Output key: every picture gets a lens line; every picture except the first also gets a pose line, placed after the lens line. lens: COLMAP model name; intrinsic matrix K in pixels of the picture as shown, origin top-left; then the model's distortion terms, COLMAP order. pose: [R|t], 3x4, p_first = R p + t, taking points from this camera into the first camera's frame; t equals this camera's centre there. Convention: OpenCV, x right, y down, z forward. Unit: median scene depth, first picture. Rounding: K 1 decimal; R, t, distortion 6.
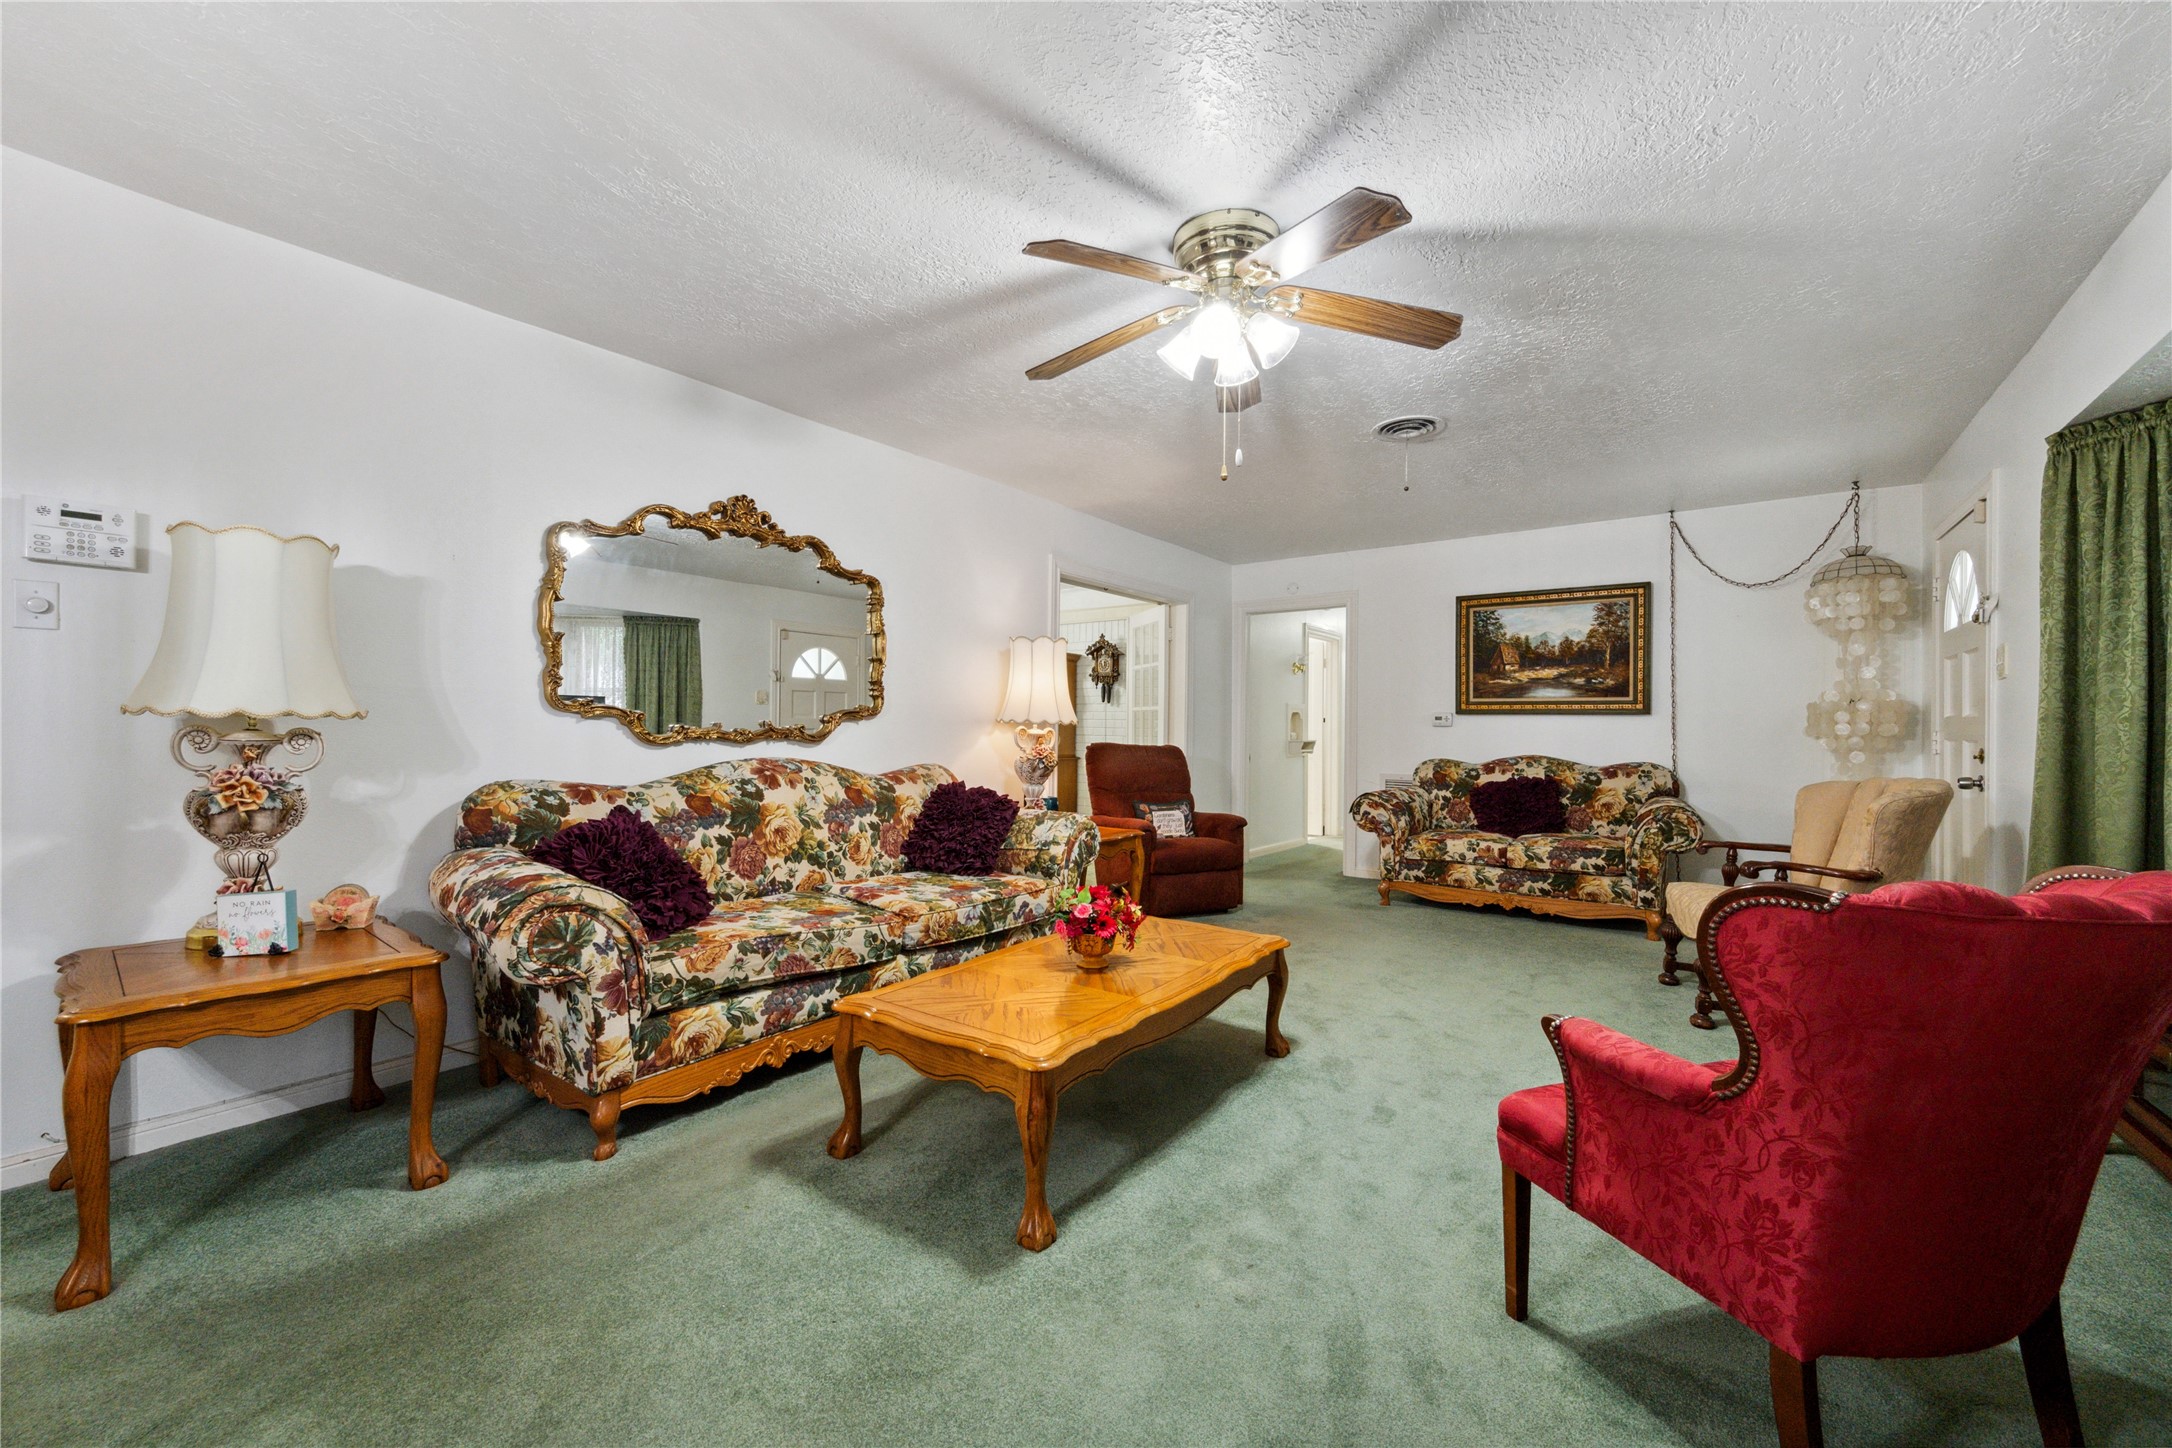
lens RADIAL K [[852.5, 0, 1082.8], [0, 852.5, 727.8], [0, 0, 1]] dist [0.001683, 0.000513]
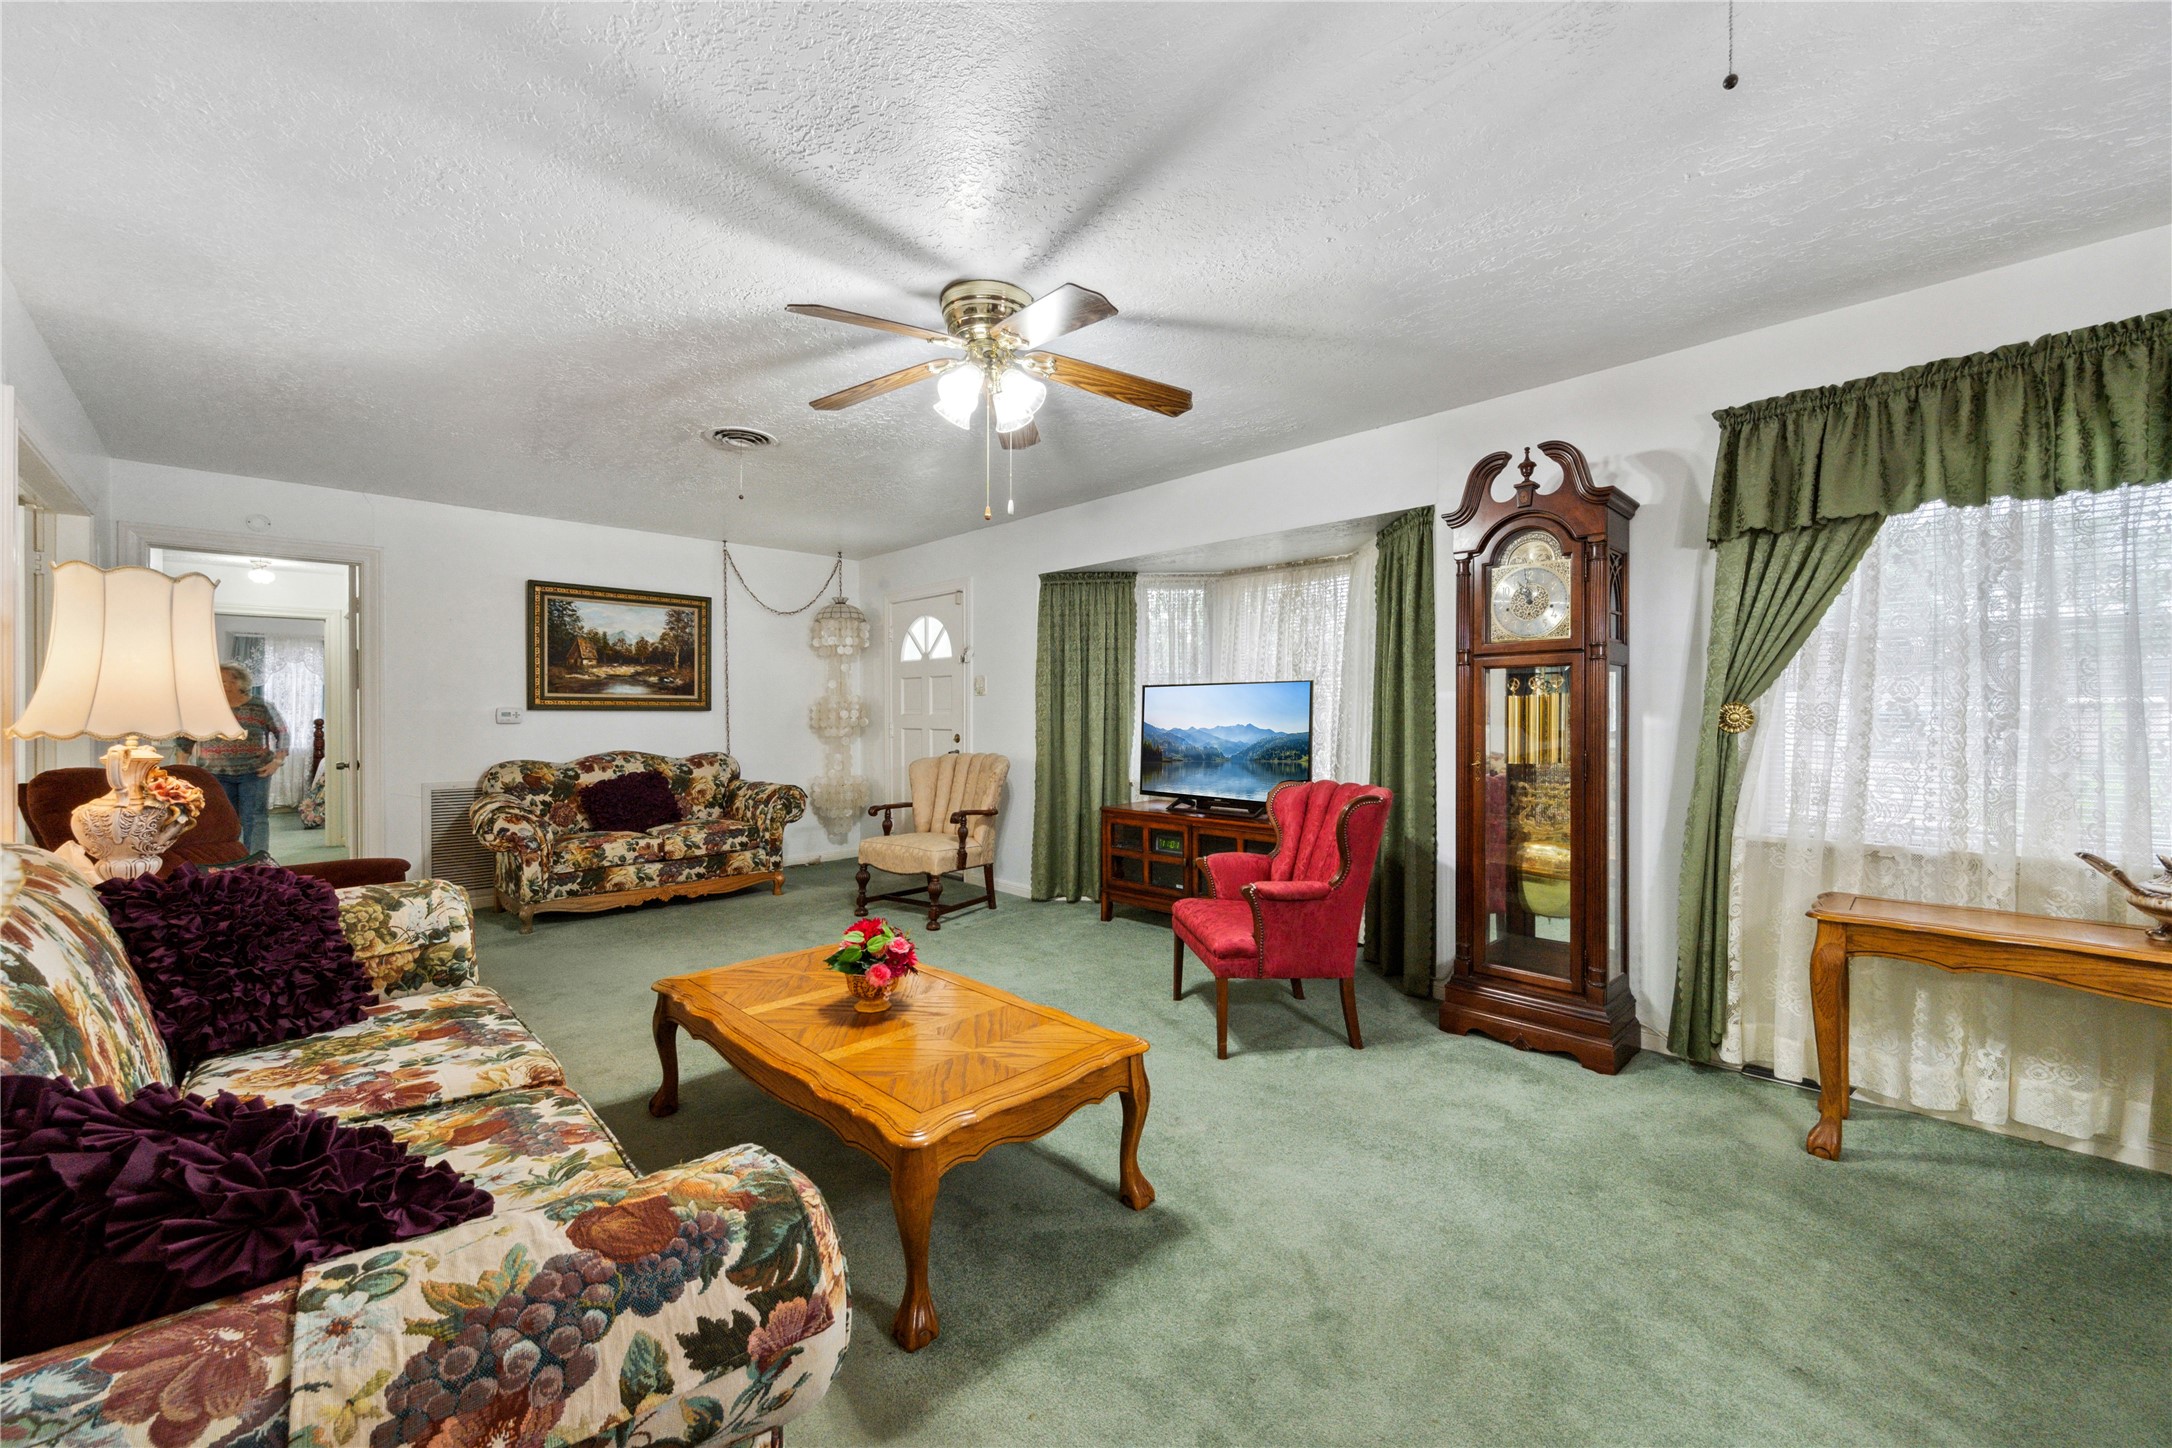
lens RADIAL K [[852.5, 0, 1082.4], [0, 852.5, 717.6], [0, 0, 1]] dist [0.001683, 0.000513]
pose [[0.163052, -0.012513, 0.986538, -0.406093], [0.002740, 0.999921, 0.012230, -0.019428], [-0.986614, 0.000709, 0.163074, 0.306053]]
